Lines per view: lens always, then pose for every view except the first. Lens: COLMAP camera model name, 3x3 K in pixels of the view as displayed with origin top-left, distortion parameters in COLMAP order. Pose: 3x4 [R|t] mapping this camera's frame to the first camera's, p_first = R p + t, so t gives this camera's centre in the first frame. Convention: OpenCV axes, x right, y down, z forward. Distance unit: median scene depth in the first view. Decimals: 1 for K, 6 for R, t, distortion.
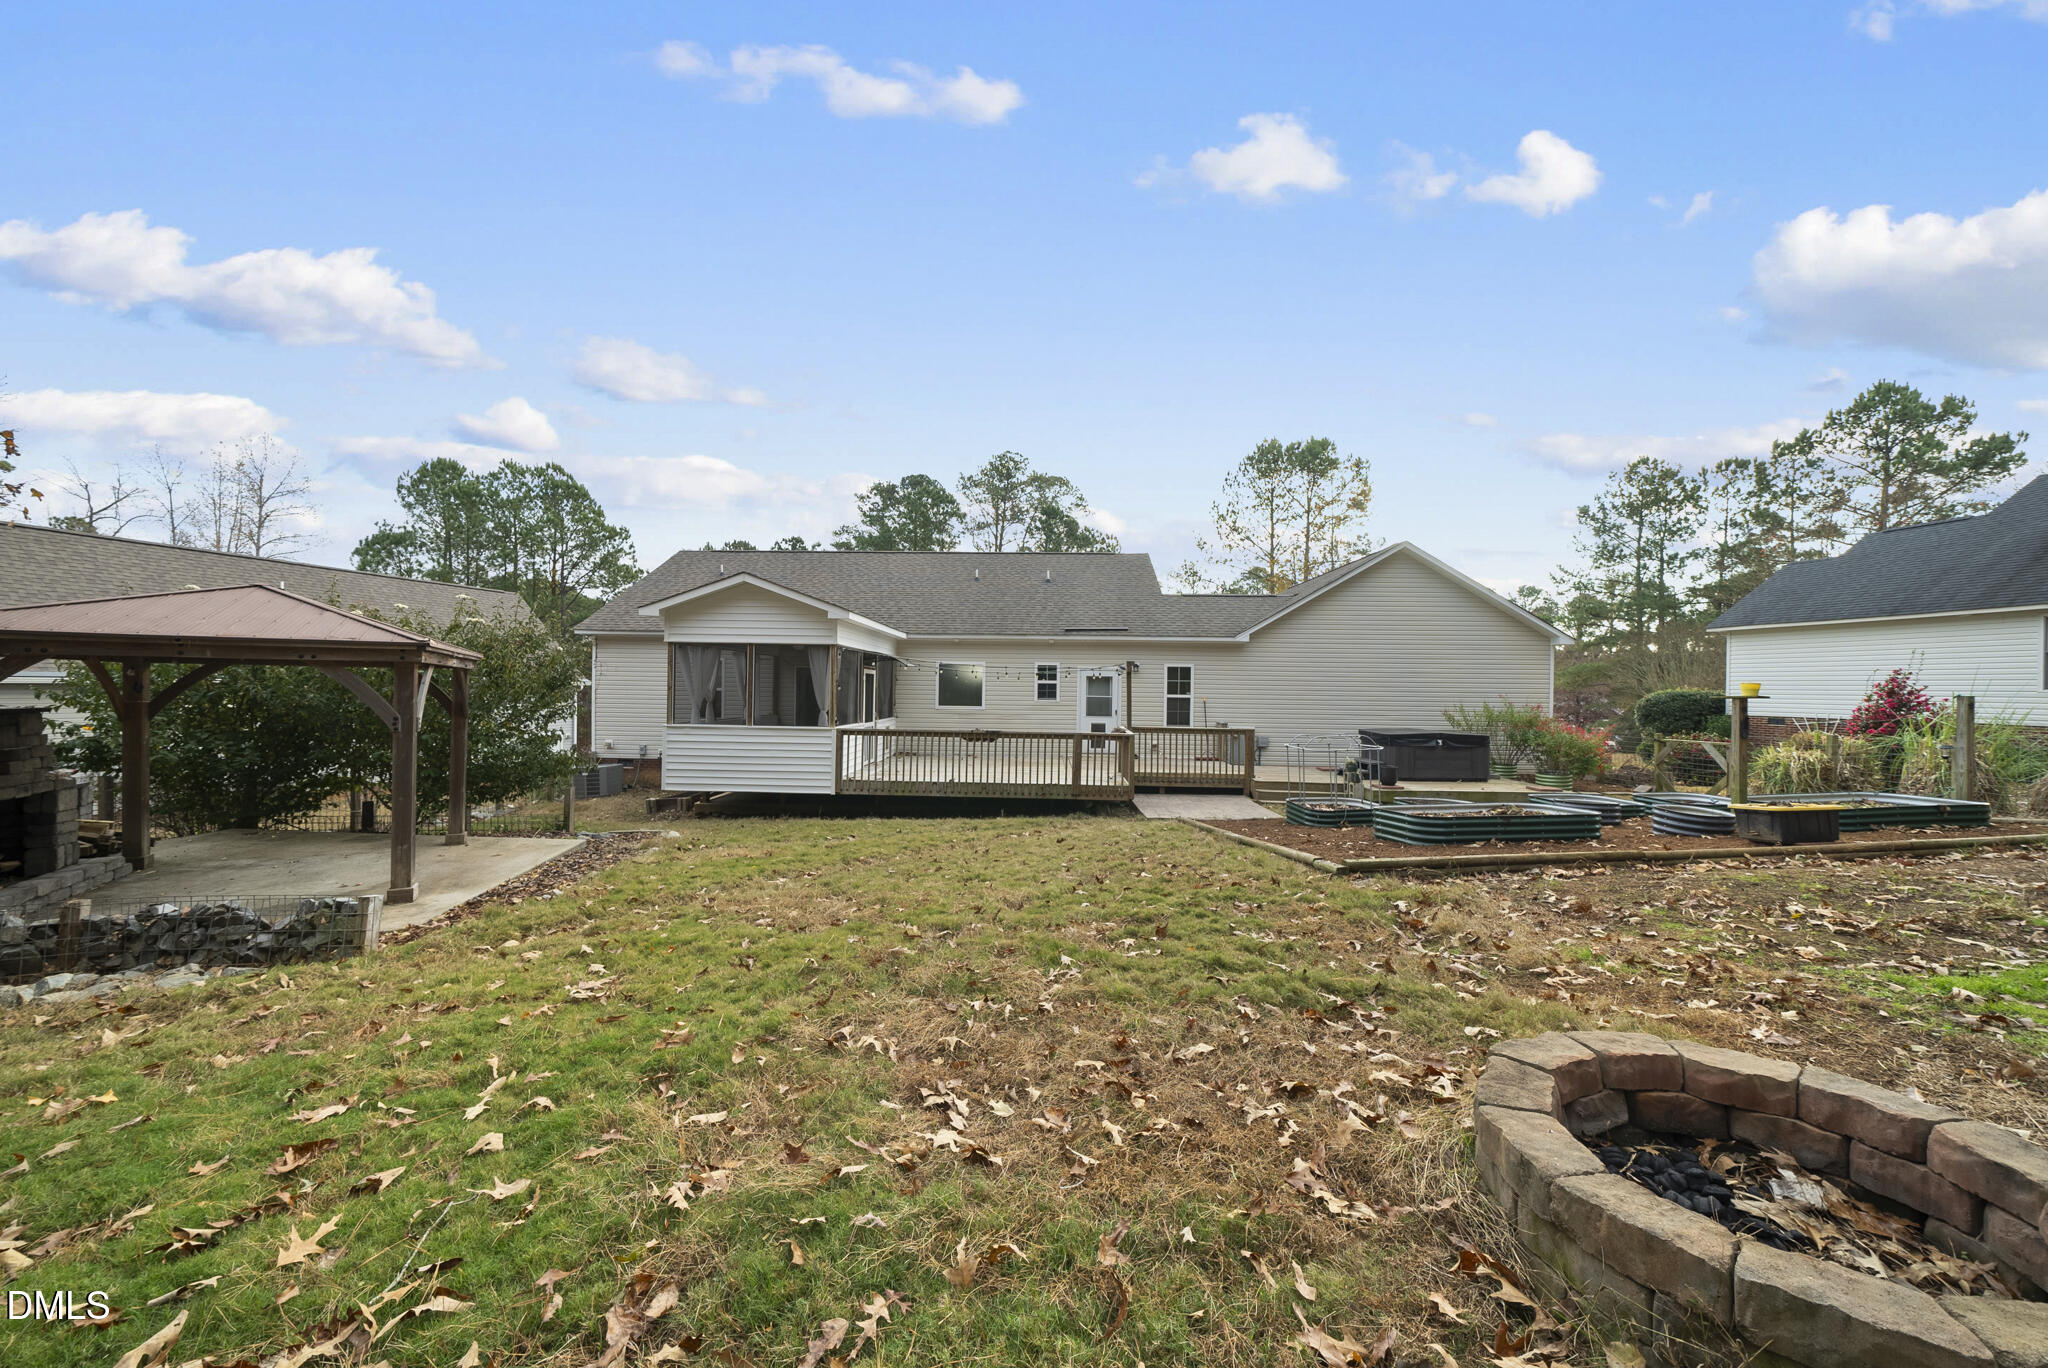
lens RADIAL K [[702.7, 0, 1024.0], [0, 702.7, 684.0], [0, 0, 1]] dist [-0.000674, -0.000242]
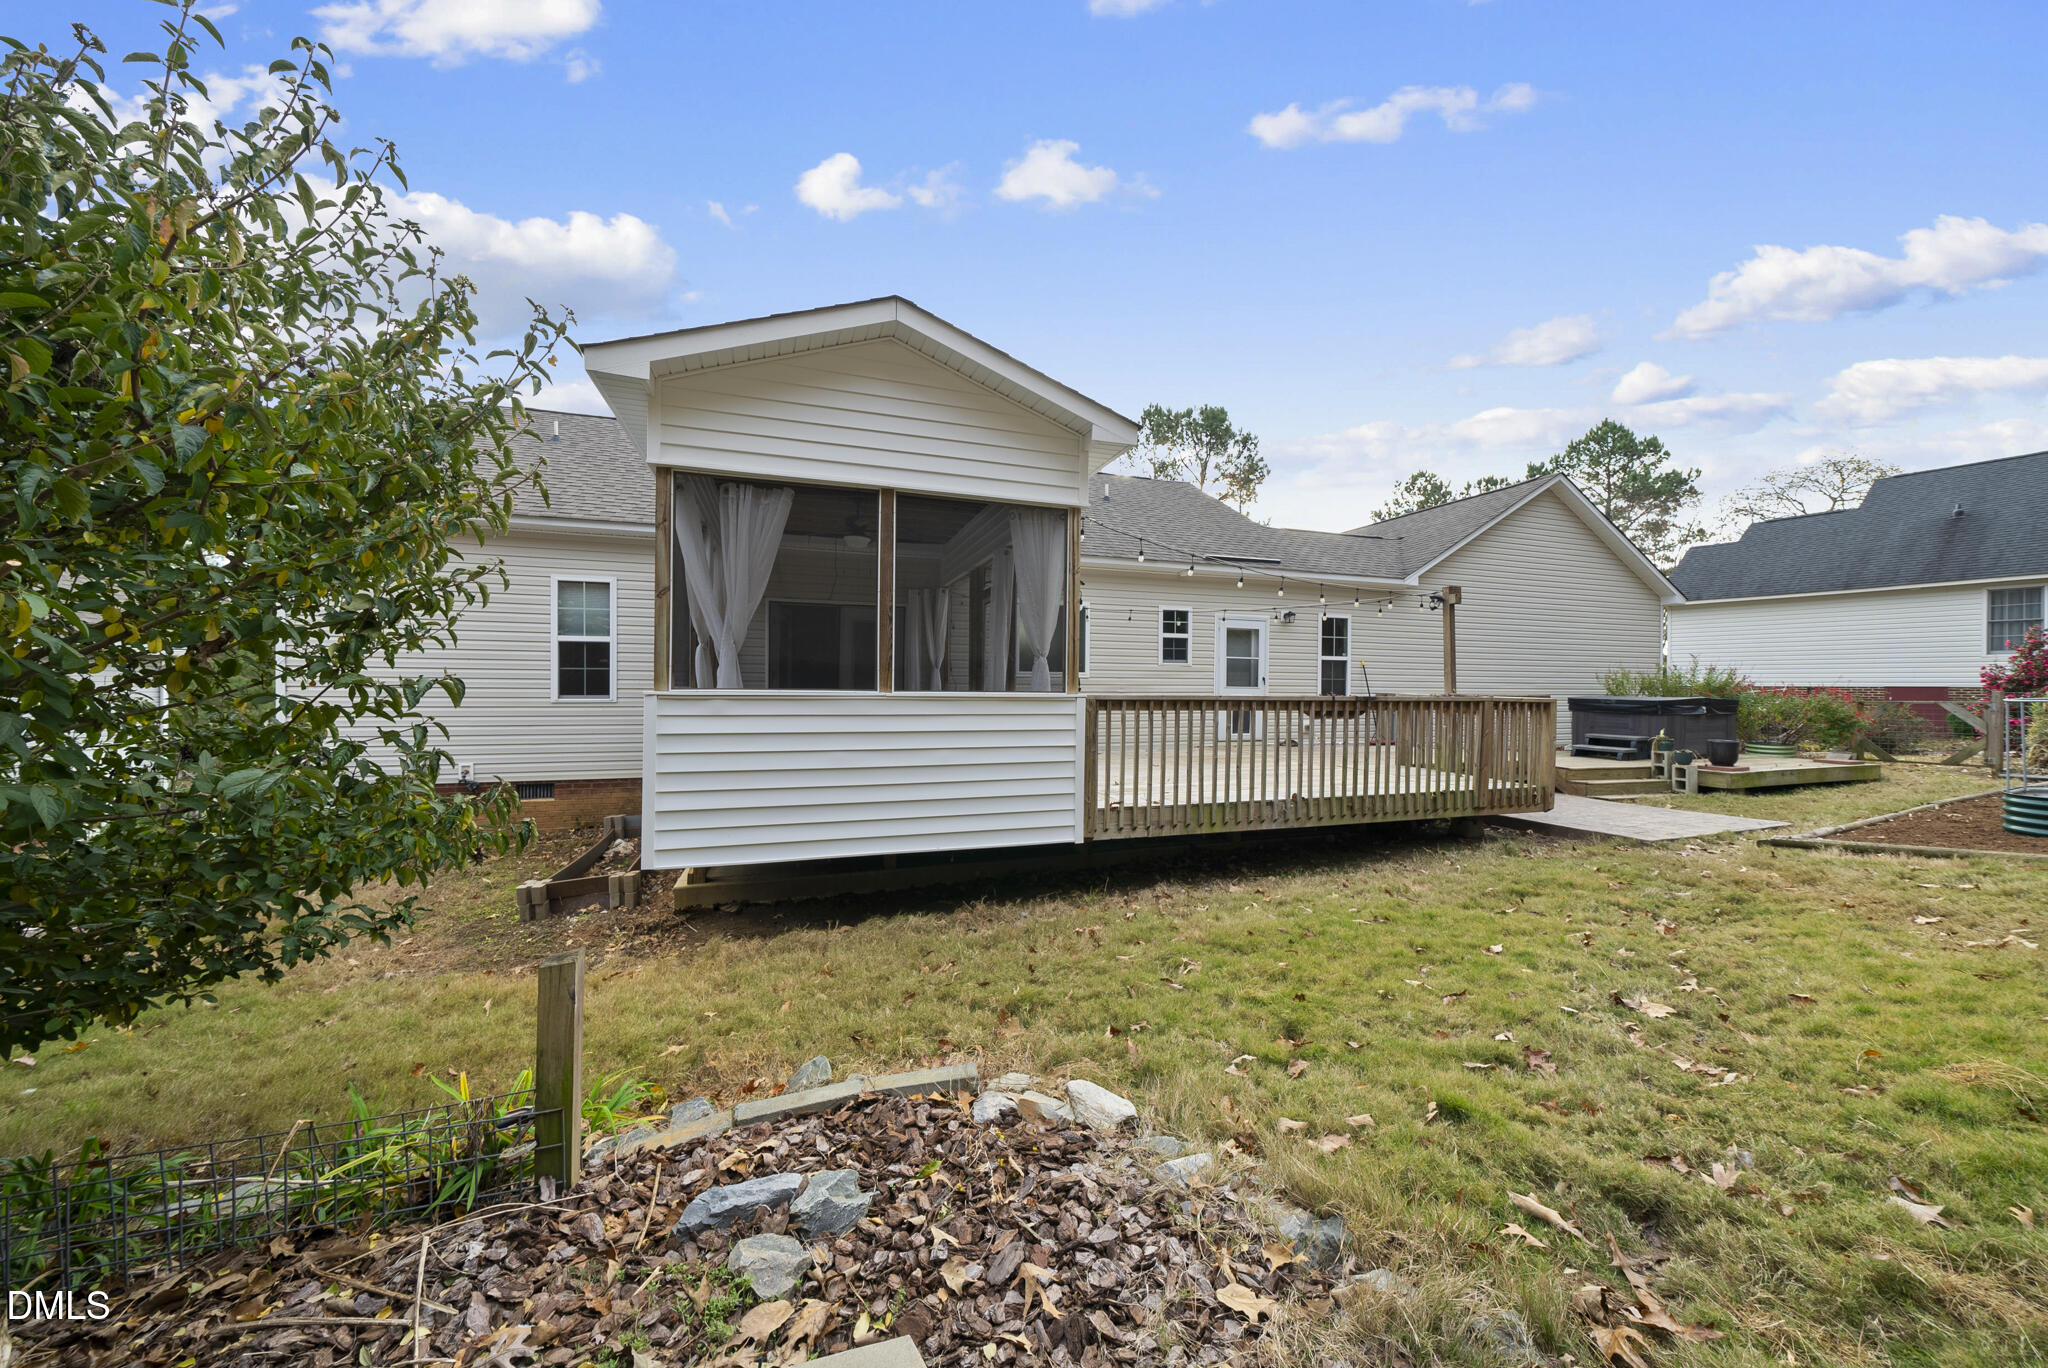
lens RADIAL K [[702.7, 0, 1024.0], [0, 702.7, 684.0], [0, 0, 1]] dist [-0.000674, -0.000242]
pose [[0.945883, -0.005234, 0.324465, -0.318873], [0.002635, 0.999961, 0.008449, 0.036885], [-0.324497, -0.007137, 0.945860, 0.418084]]
